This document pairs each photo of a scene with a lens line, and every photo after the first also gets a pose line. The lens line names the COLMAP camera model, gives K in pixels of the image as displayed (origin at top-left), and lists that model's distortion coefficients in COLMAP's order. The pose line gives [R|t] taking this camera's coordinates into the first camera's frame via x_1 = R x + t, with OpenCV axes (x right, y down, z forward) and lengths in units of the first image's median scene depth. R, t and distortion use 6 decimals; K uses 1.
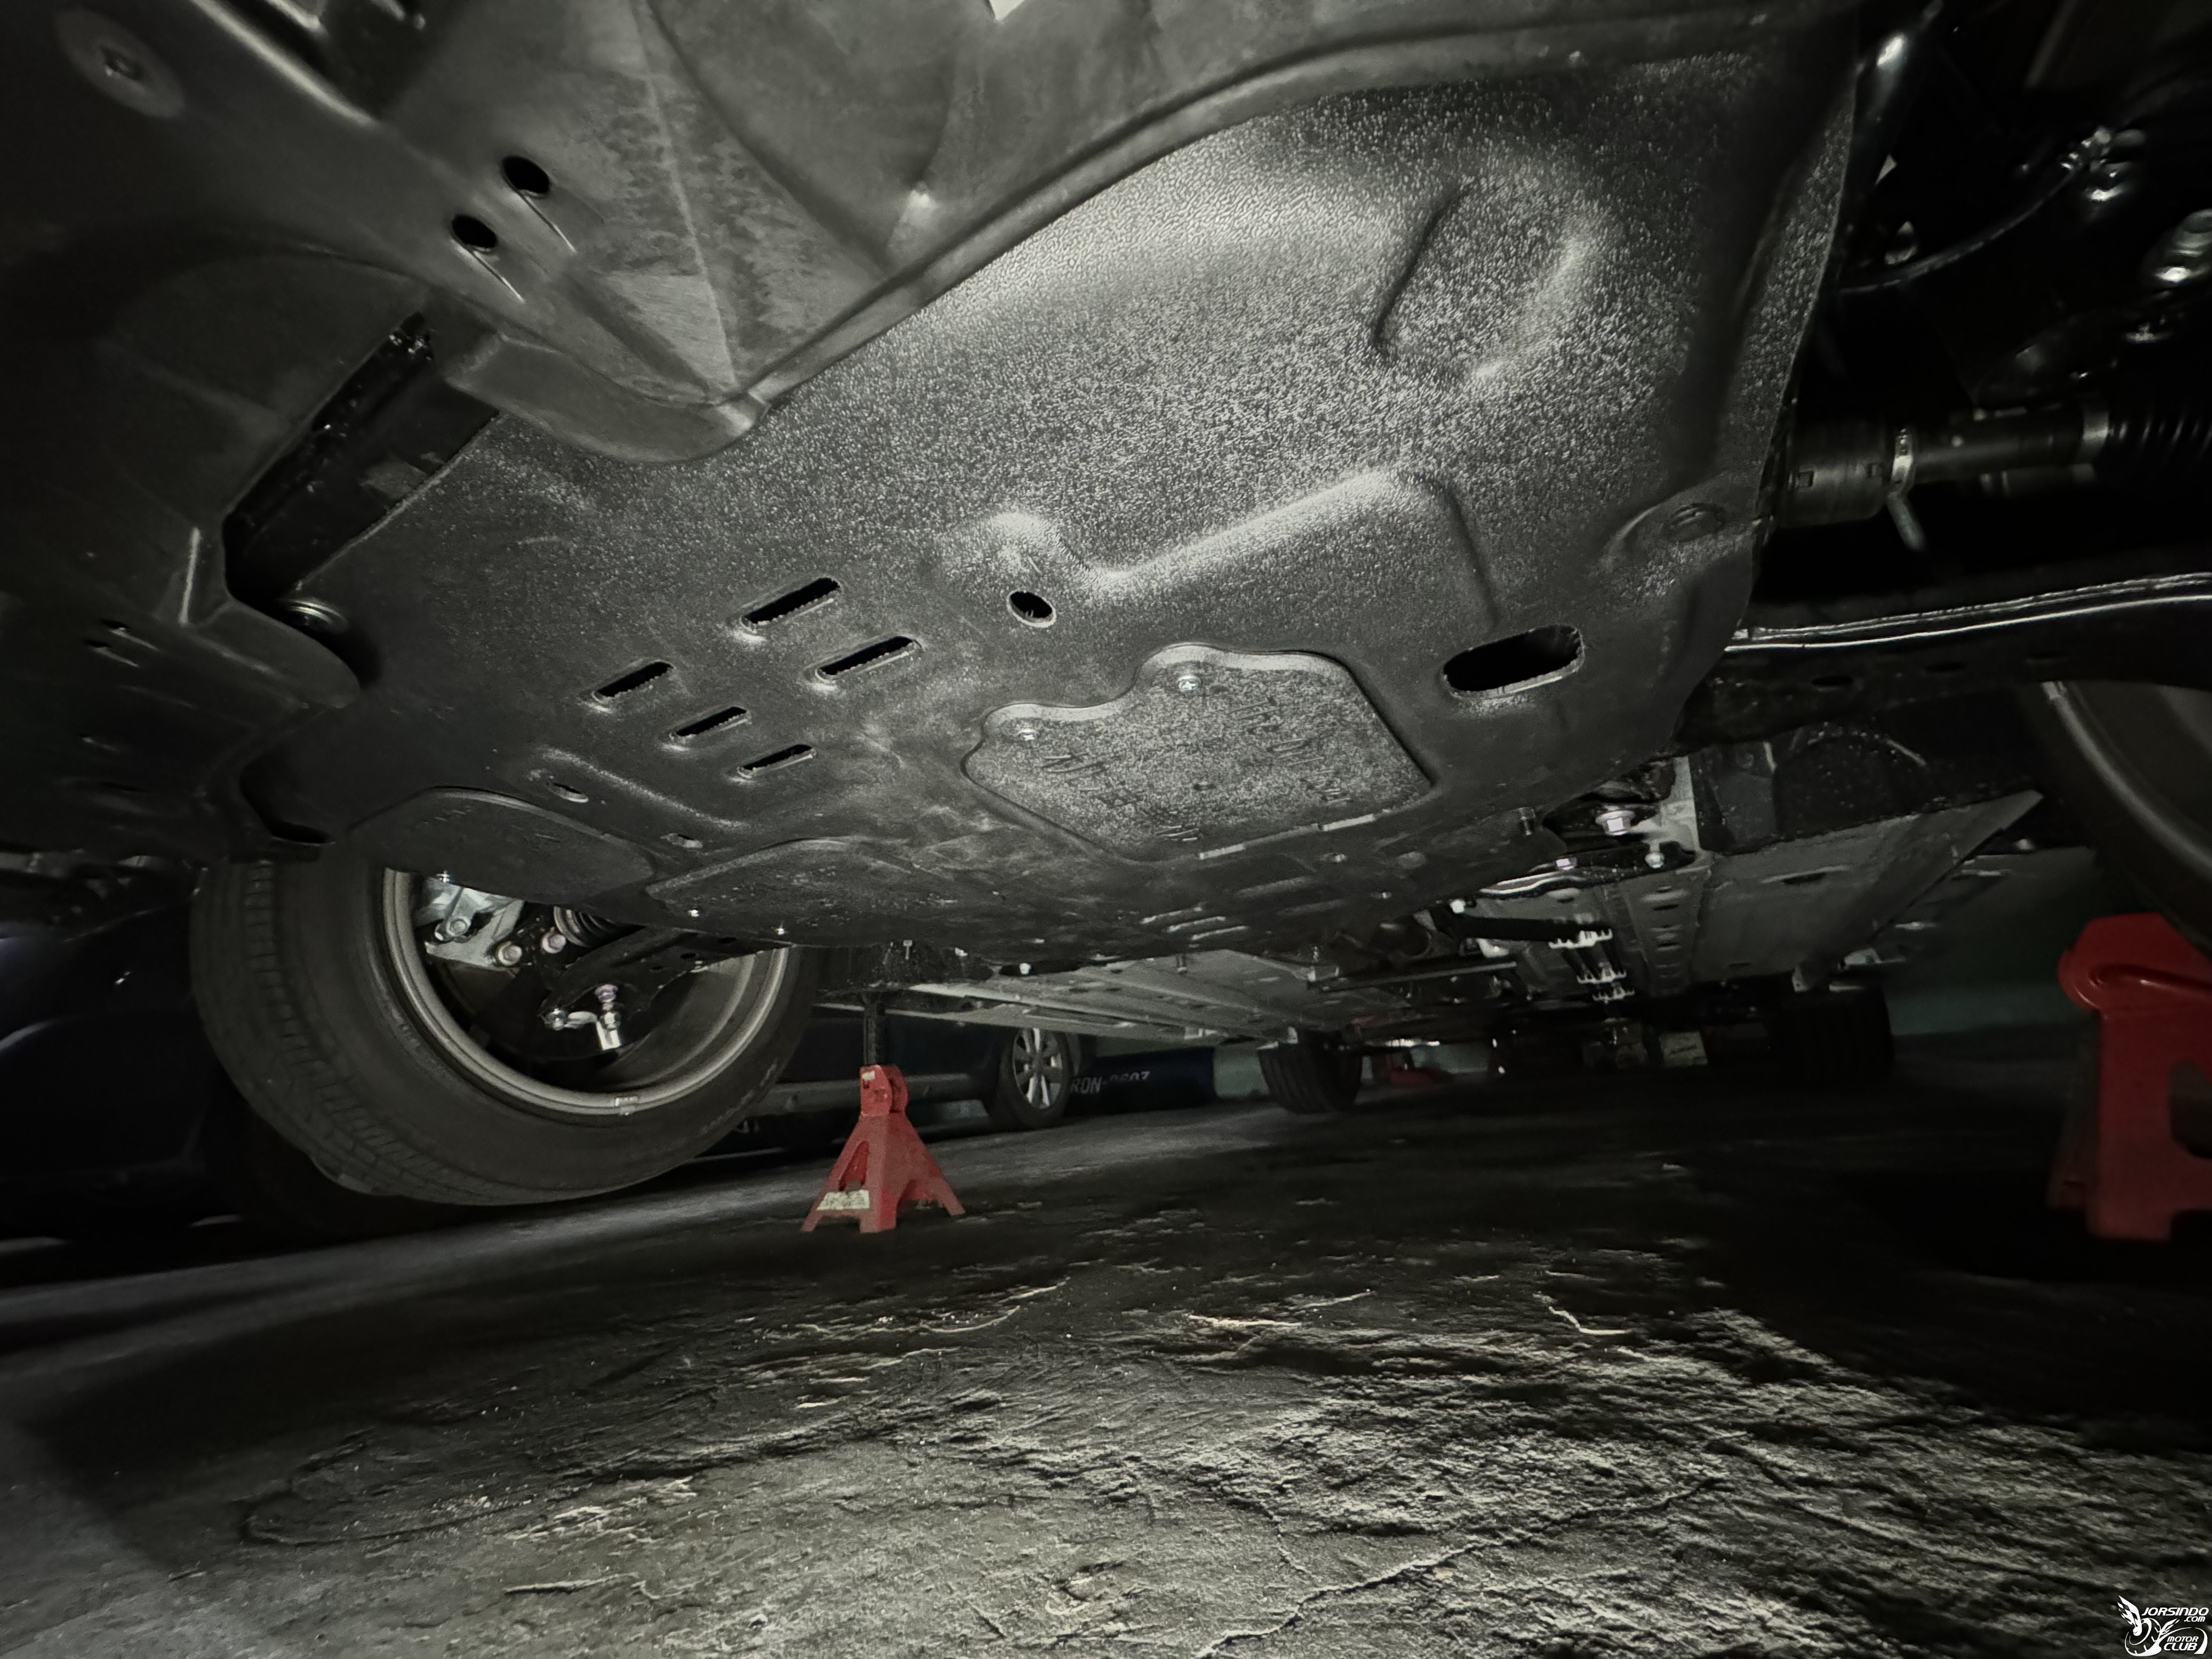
lens RADIAL K [[894.8, 0, 1099.9], [0, 894.8, 829.1], [0, 0, 1]] dist [-0.001219, 0.000026]
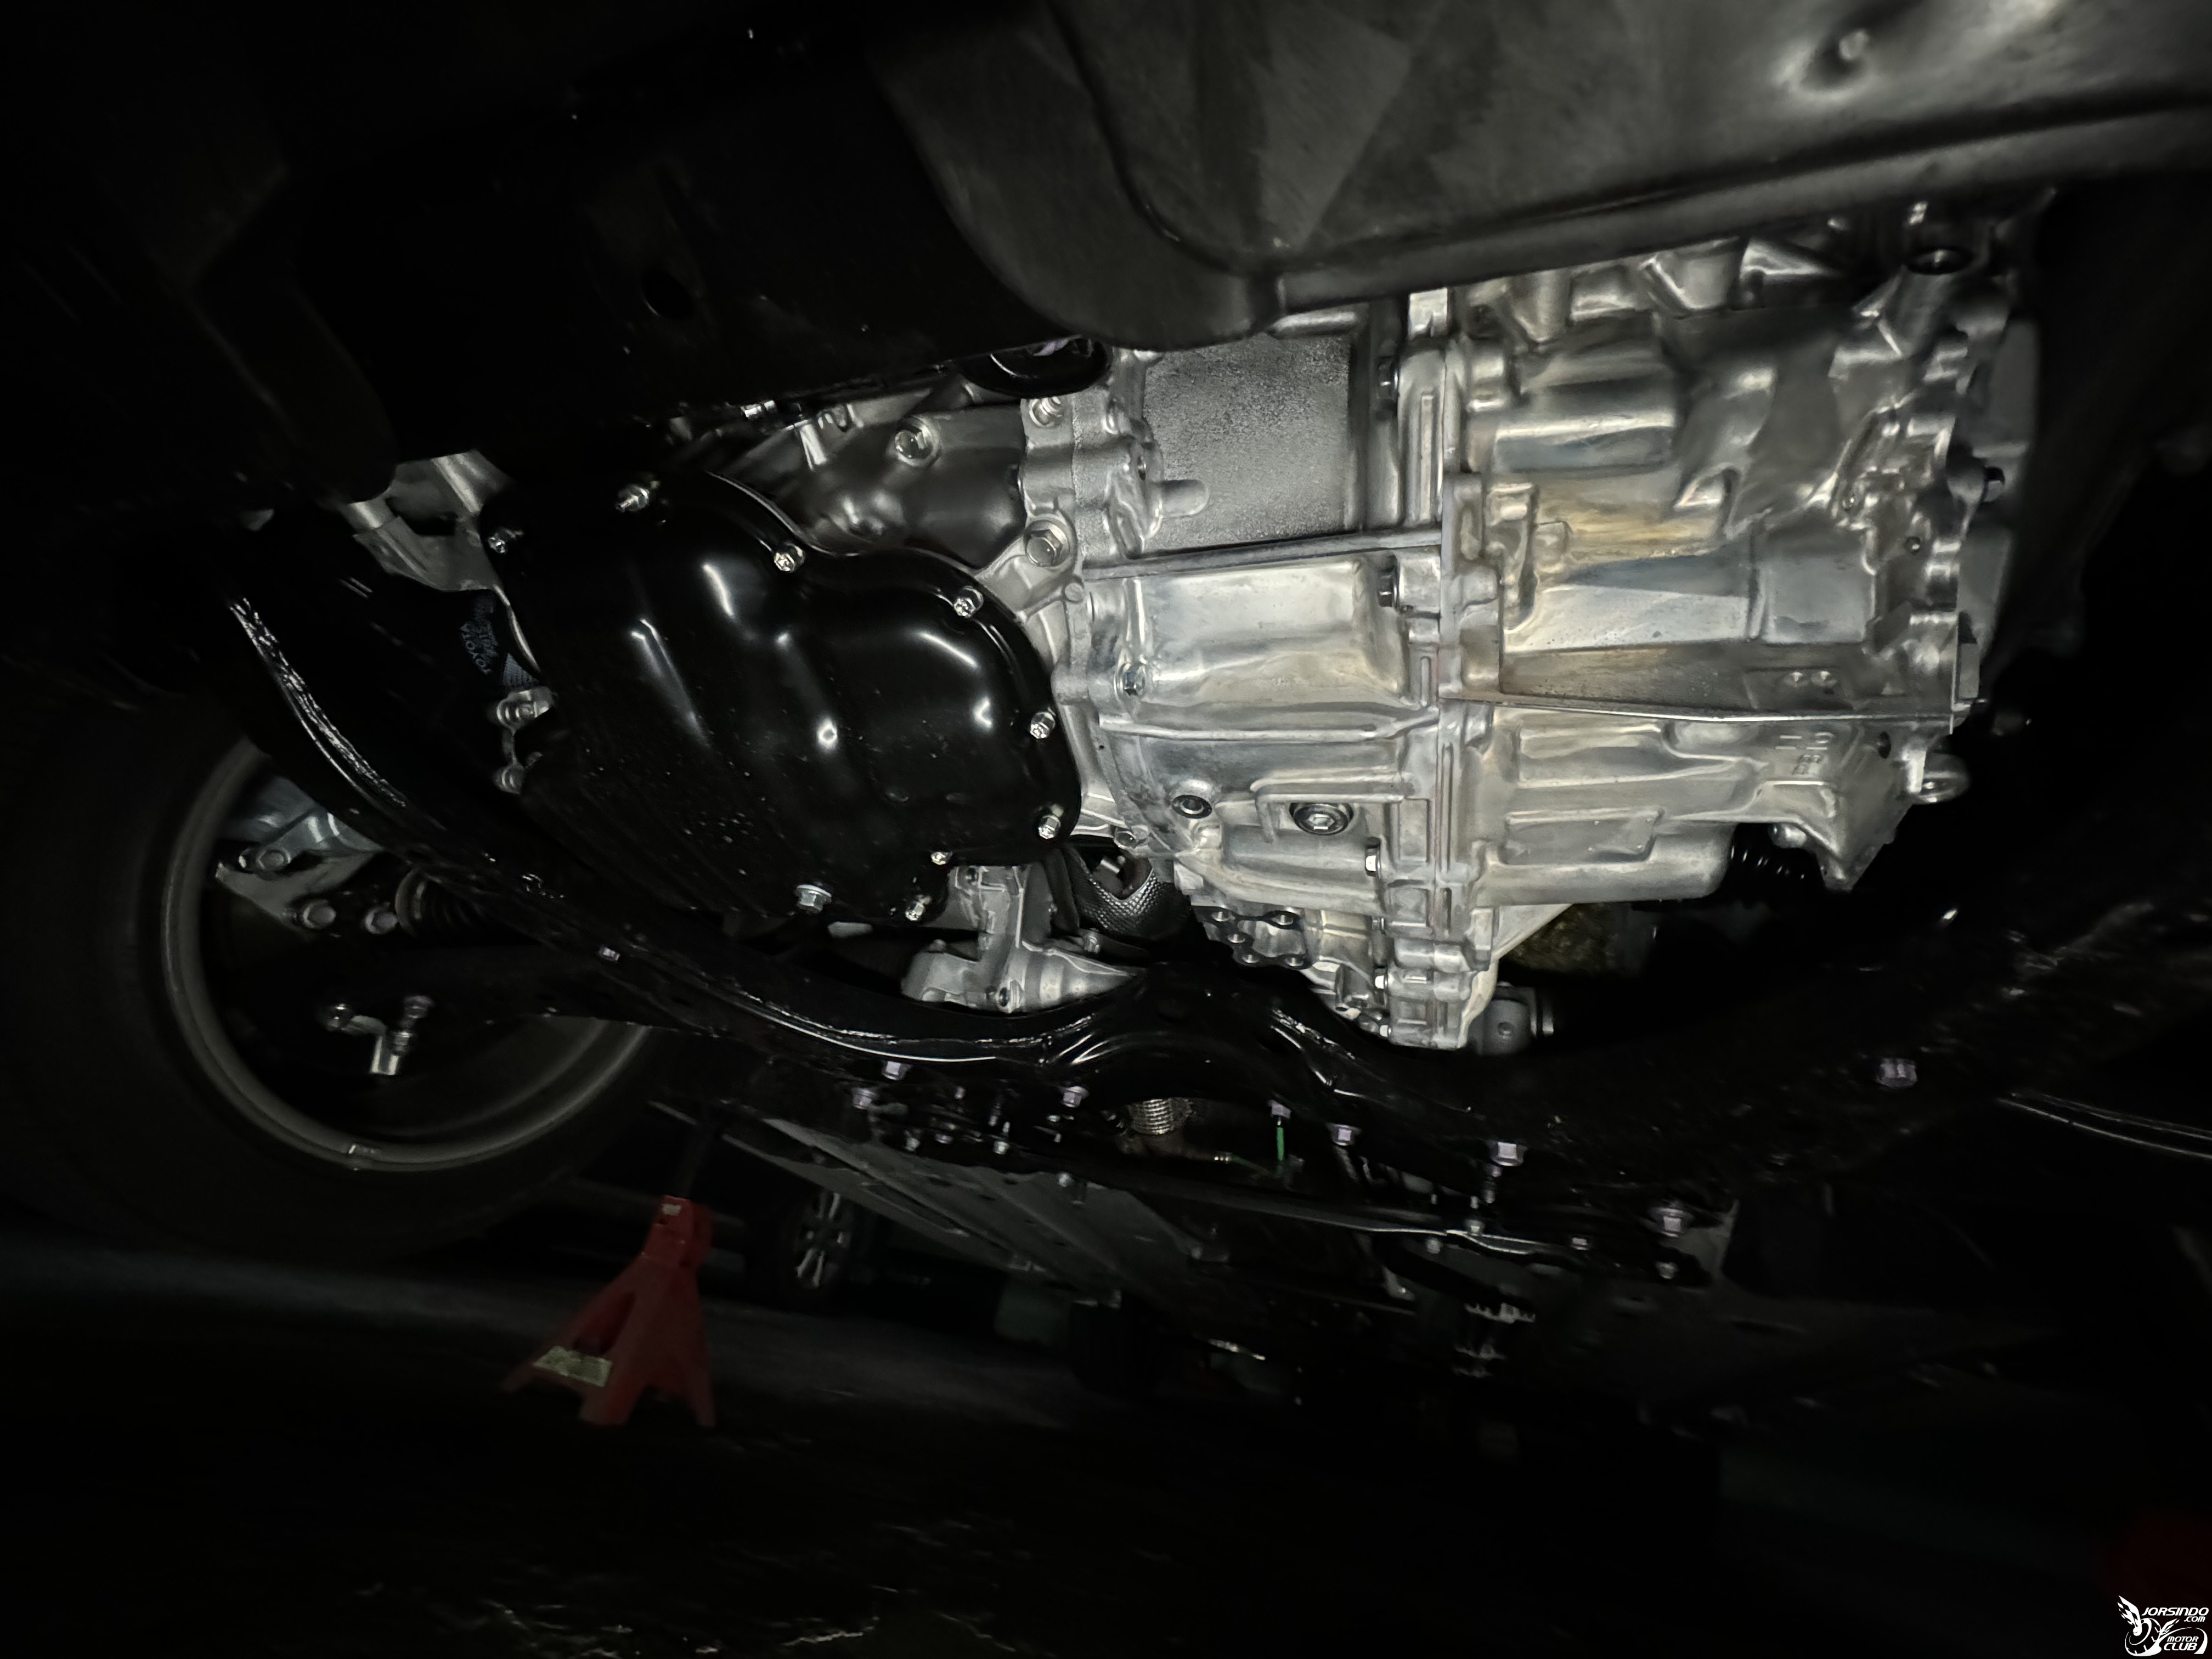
lens RADIAL K [[894.8, 0, 1110.5], [0, 894.8, 835.2], [0, 0, 1]] dist [-0.001219, 0.000026]
pose [[0.930465, 0.357528, 0.080058, -0.078901], [-0.332723, 0.916051, -0.223932, 0.015660], [-0.153399, 0.181724, 0.971311, 0.095446]]
